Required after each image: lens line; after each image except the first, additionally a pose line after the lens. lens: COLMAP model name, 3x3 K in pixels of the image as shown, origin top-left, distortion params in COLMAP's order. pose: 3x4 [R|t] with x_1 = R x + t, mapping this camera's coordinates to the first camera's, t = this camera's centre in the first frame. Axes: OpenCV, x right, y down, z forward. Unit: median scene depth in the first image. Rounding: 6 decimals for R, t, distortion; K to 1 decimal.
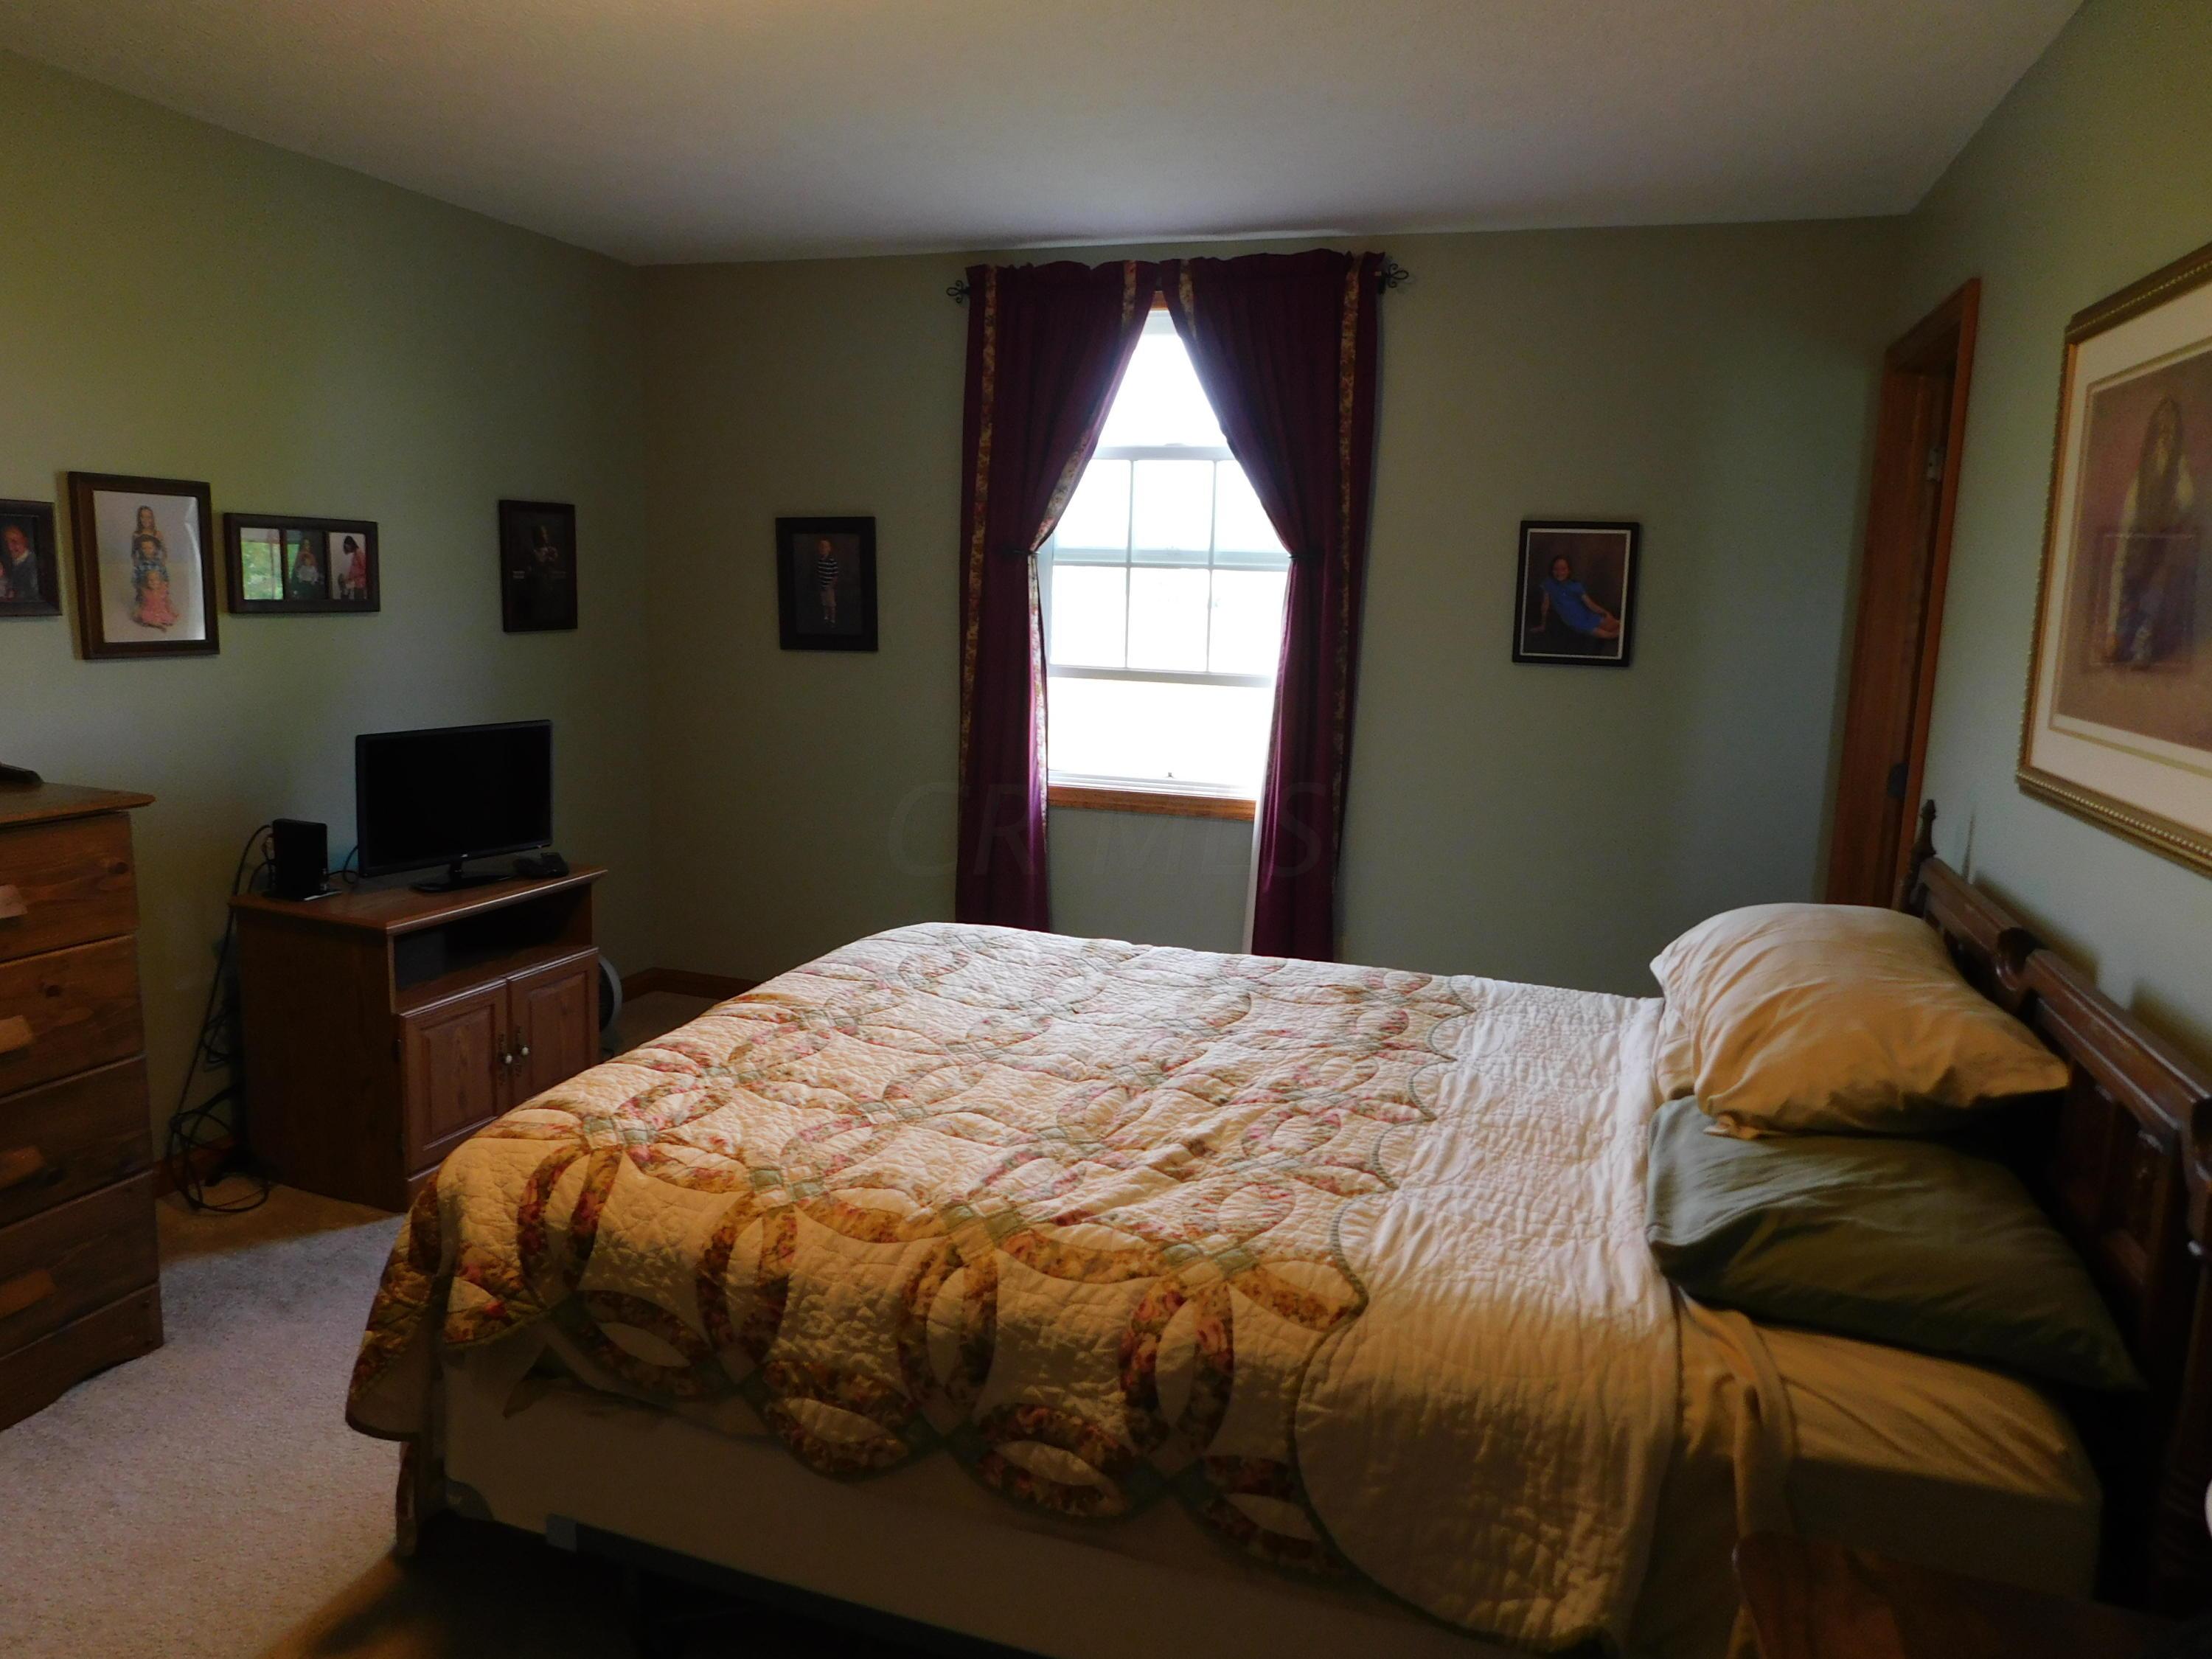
lens RADIAL K [[1465.4, 0, 1056.2], [0, 1465.4, 823.1], [0, 0, 1]] dist [-0.050140, 0.049720]
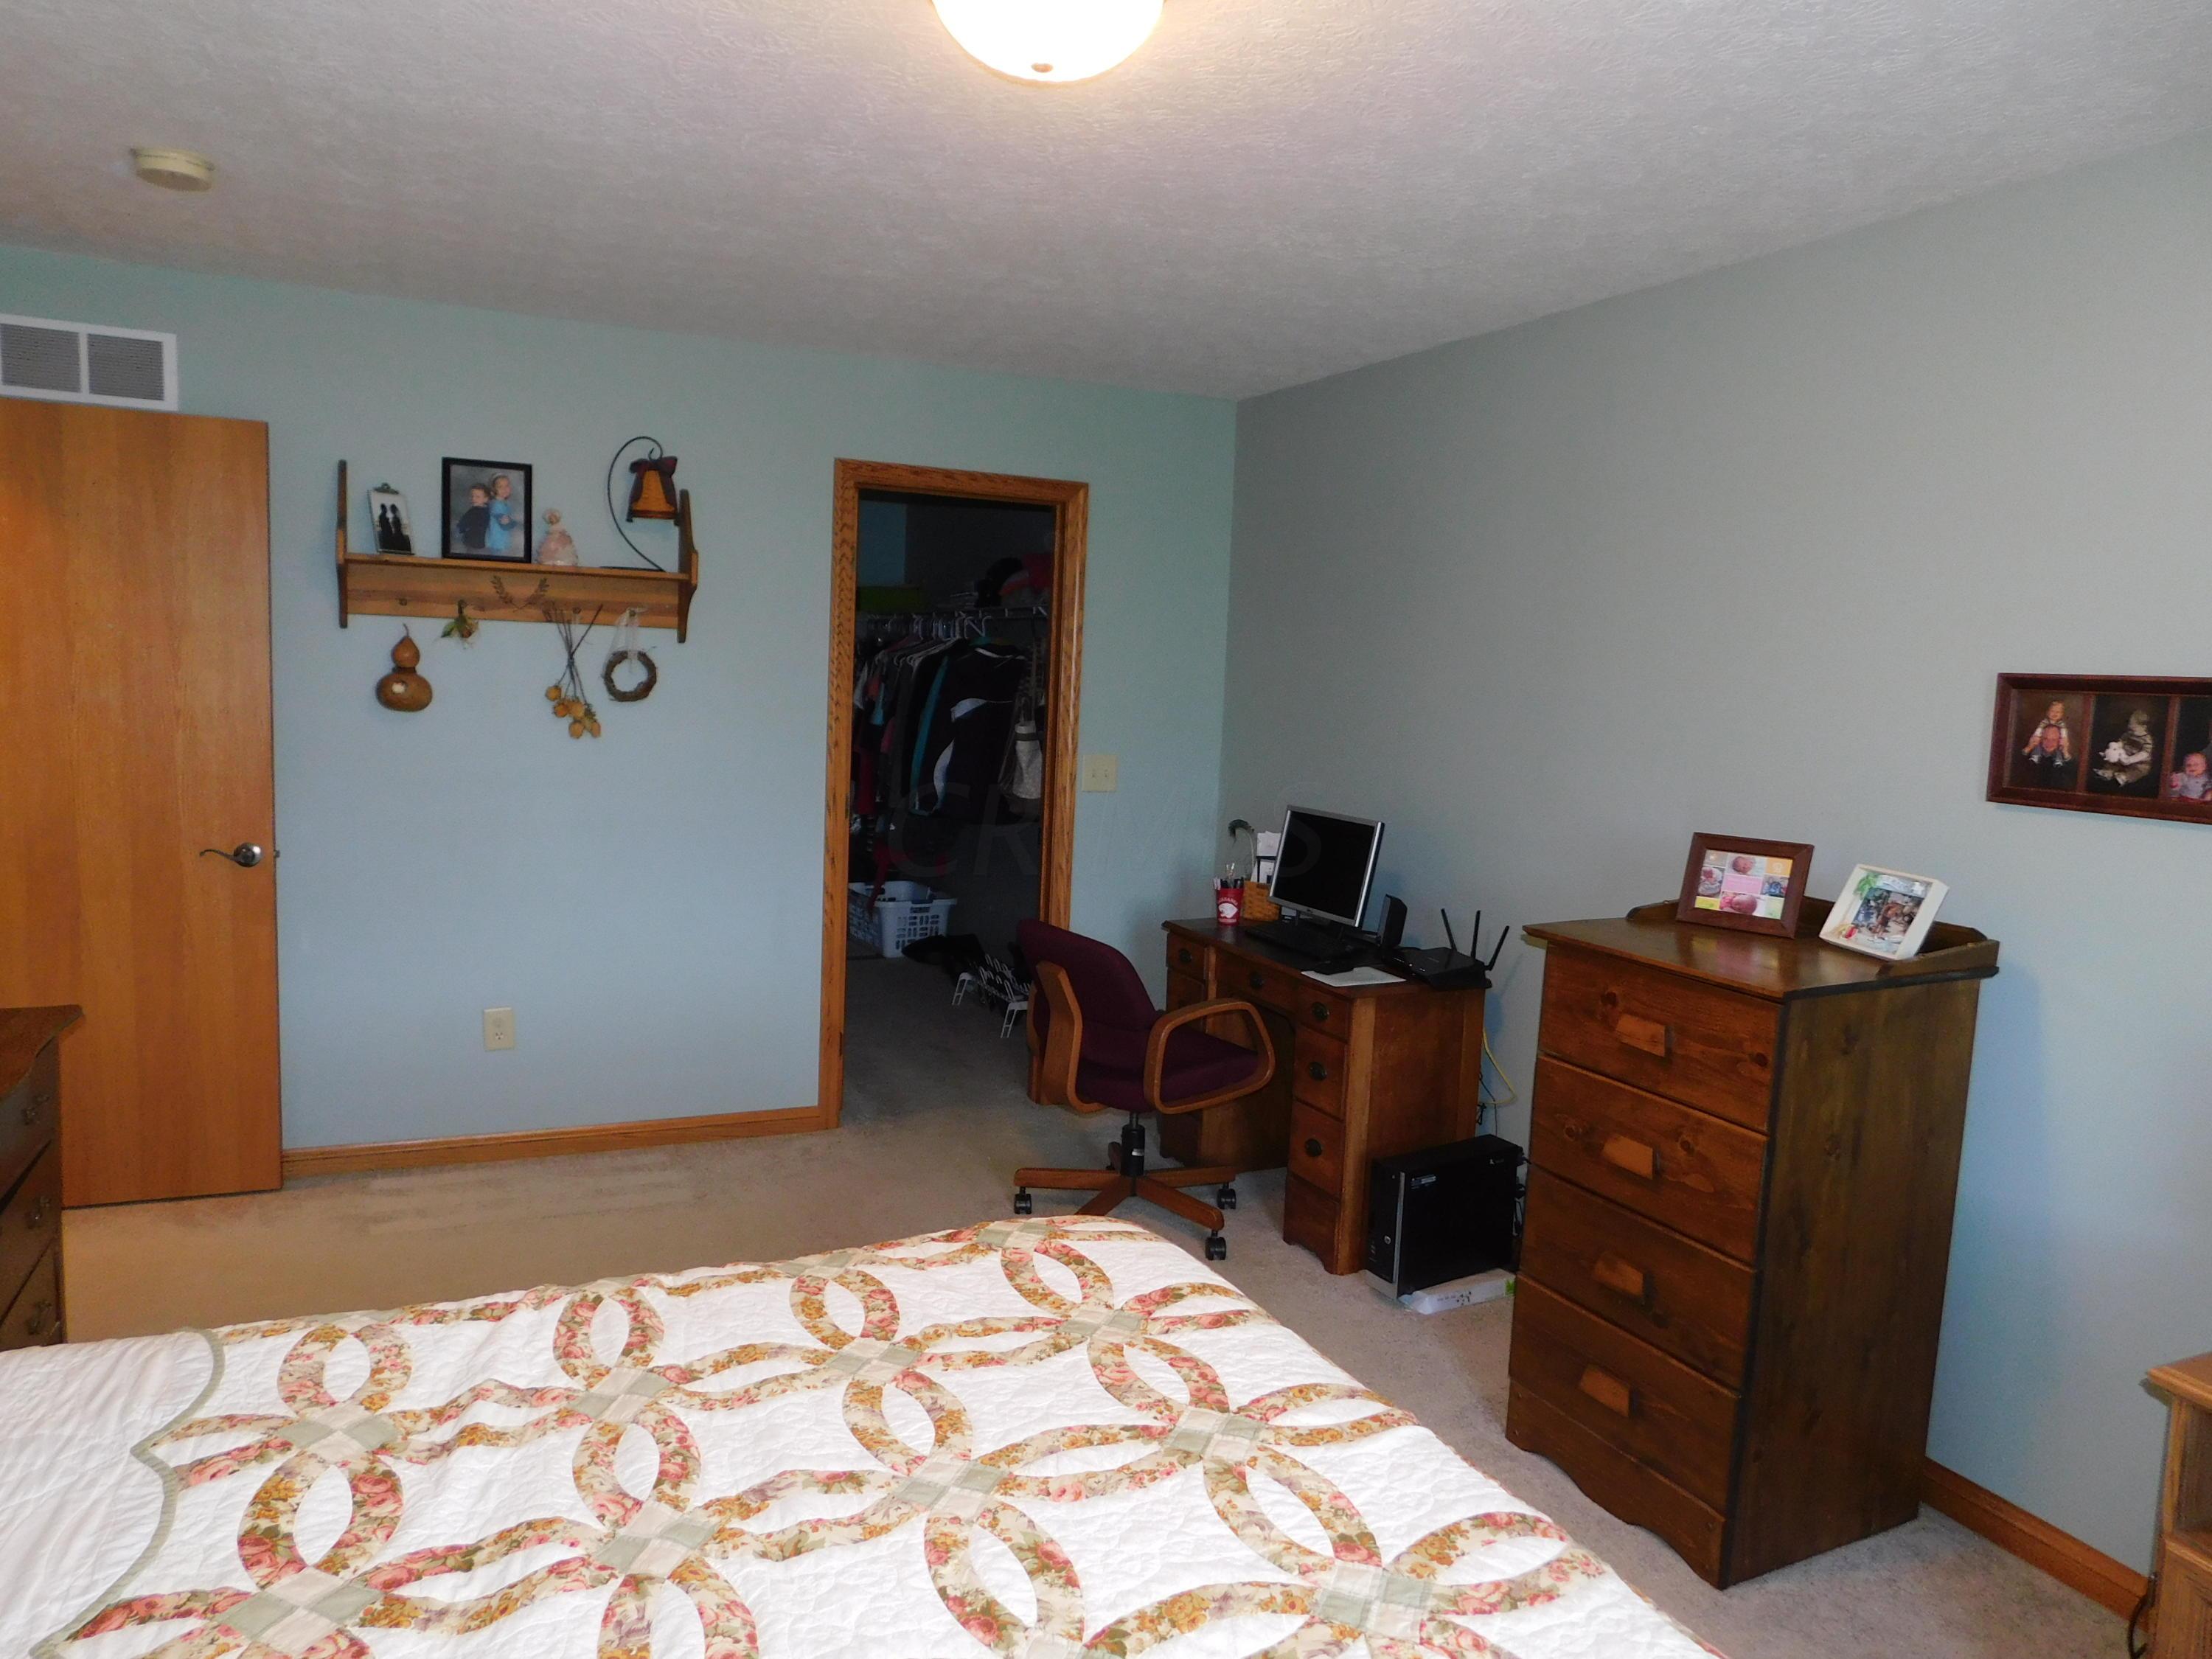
lens RADIAL K [[1465.4, 0, 1056.2], [0, 1465.4, 823.1], [0, 0, 1]] dist [-0.050140, 0.049720]
pose [[-0.714317, 0.013169, -0.699698, 0.338037], [-0.181047, 0.962308, 0.202940, -0.240529], [0.675998, 0.271642, -0.685009, 1.429544]]
